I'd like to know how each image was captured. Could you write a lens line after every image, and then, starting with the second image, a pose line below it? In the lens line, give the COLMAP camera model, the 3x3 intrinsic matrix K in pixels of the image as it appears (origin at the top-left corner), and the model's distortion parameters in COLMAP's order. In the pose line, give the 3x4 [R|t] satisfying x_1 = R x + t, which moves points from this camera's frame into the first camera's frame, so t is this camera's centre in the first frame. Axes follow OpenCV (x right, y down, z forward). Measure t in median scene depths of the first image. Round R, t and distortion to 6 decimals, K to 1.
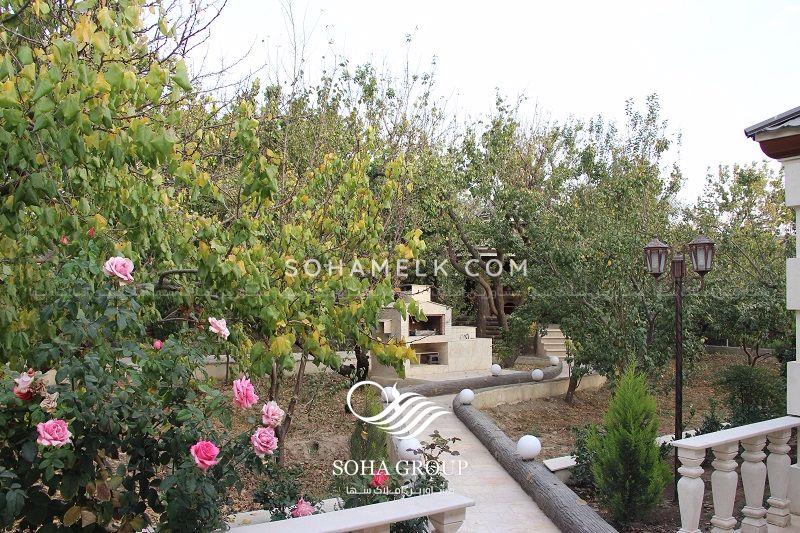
lens RADIAL K [[664.9, 0, 400.2], [0, 664.9, 265.1], [0, 0, 1]] dist [-0.006328, -0.000756]
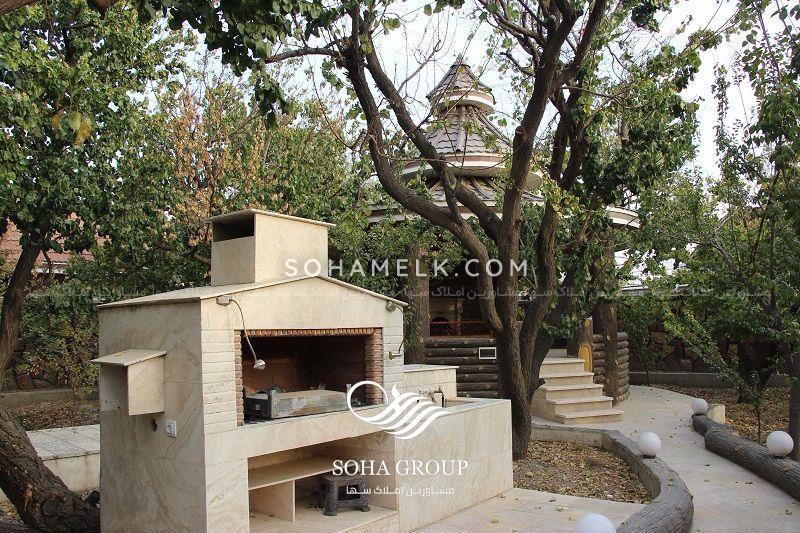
lens RADIAL K [[664.9, 0, 399.9], [0, 664.9, 268.5], [0, 0, 1]] dist [-0.006328, -0.000756]
pose [[0.984523, -0.009873, 0.174976, 0.026628], [0.015855, 0.999336, -0.032820, 0.058960], [-0.174536, 0.035086, 0.984025, 0.731743]]
